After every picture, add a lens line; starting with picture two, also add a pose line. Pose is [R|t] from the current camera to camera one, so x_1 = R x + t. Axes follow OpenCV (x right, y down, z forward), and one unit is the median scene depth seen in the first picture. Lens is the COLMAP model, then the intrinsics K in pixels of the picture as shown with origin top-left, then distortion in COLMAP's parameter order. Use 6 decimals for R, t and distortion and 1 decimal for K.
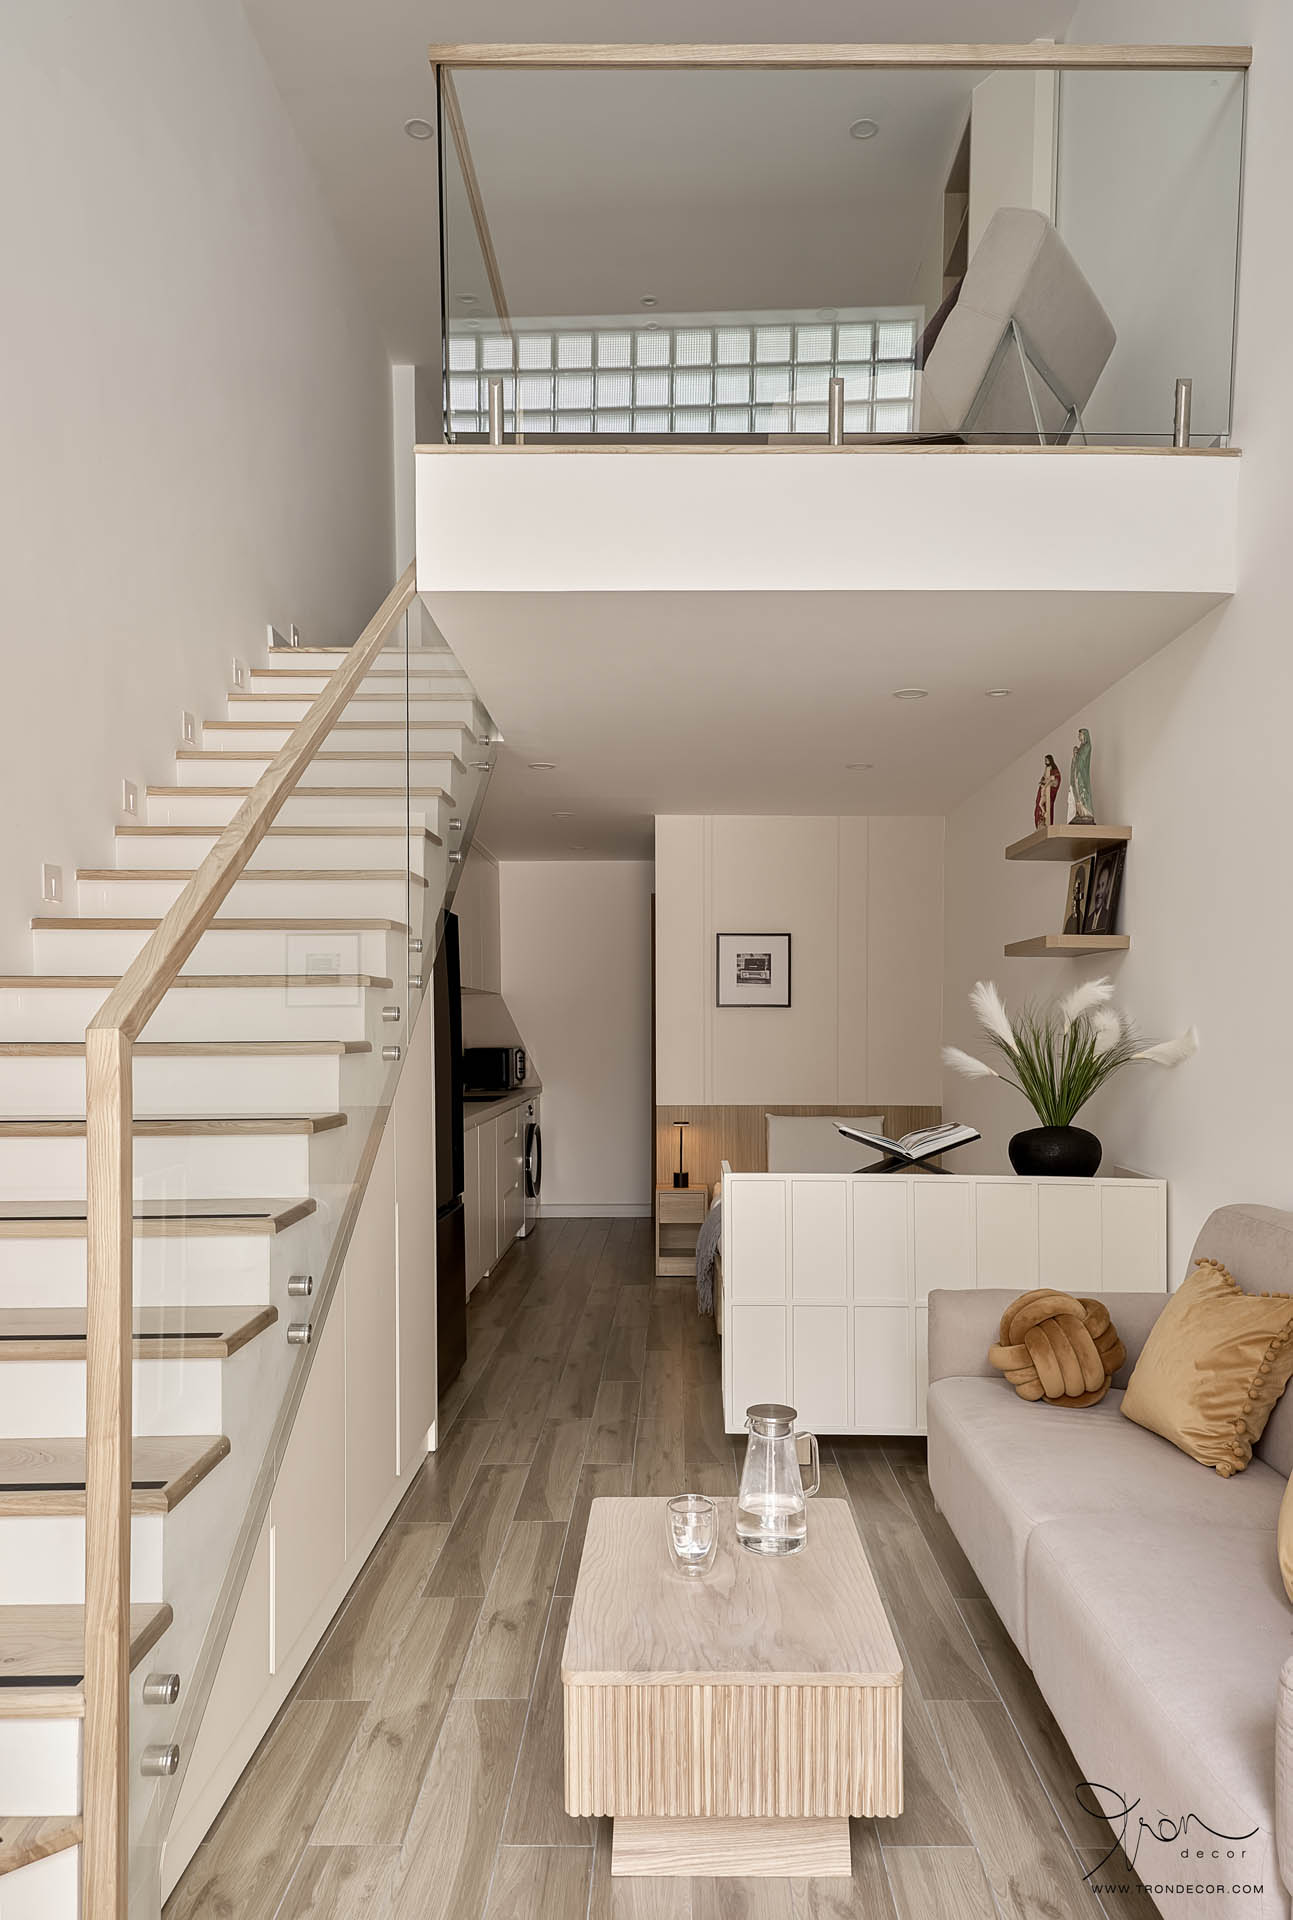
lens RADIAL K [[1398.2, 0, 739.3], [0, 1398.2, 1034.6], [0, 0, 1]] dist [0.105450, -0.005111]
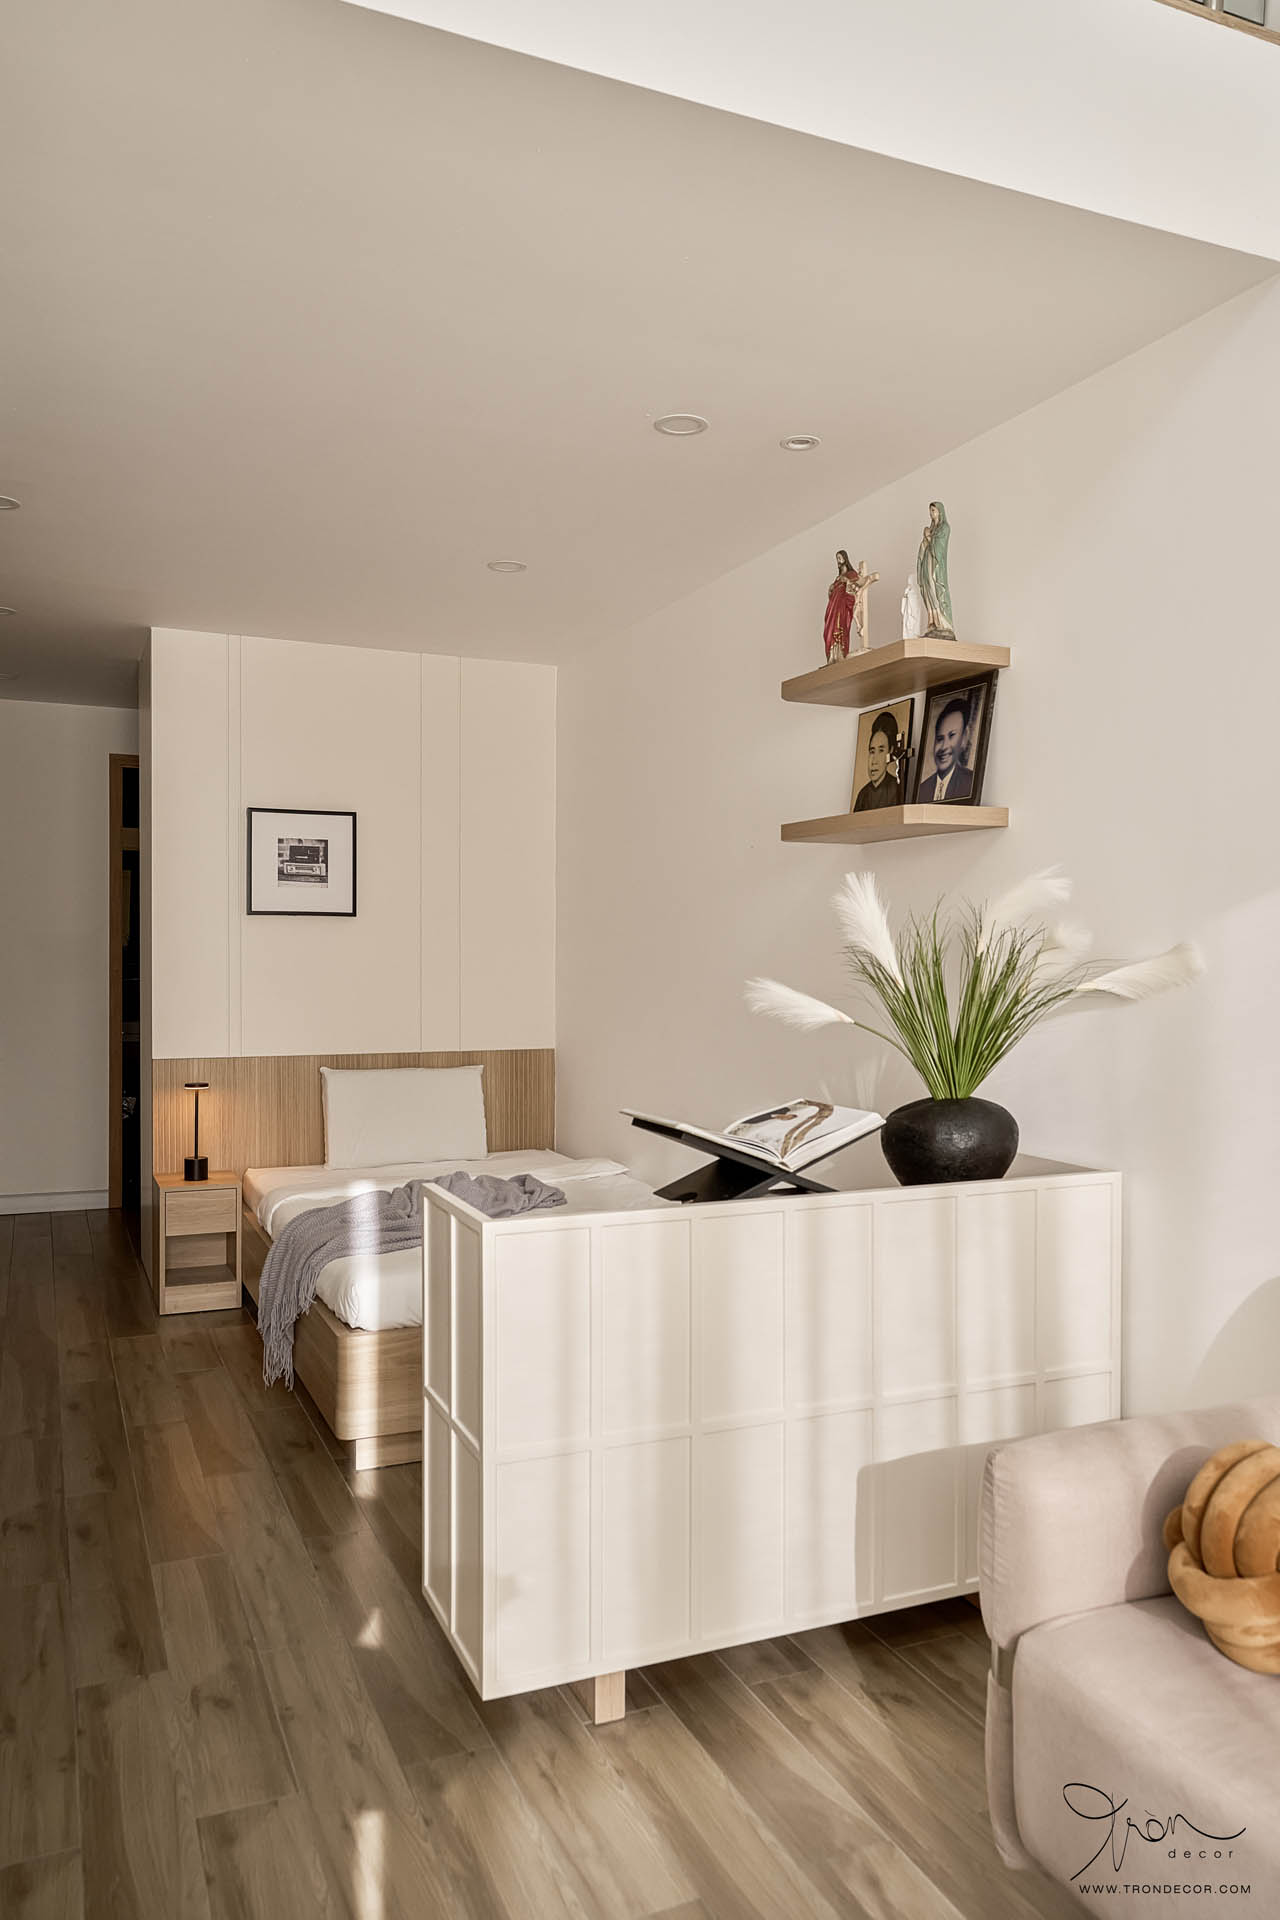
lens RADIAL K [[1455.7, 0, 716.2], [0, 1455.7, 953.6], [0, 0, 1]] dist [0.002746, 0.036029]
pose [[0.925044, 0.002596, 0.379852, -0.076567], [-0.002529, 0.999997, -0.000676, -0.000379], [-0.379852, -0.000336, 0.925047, 0.251037]]
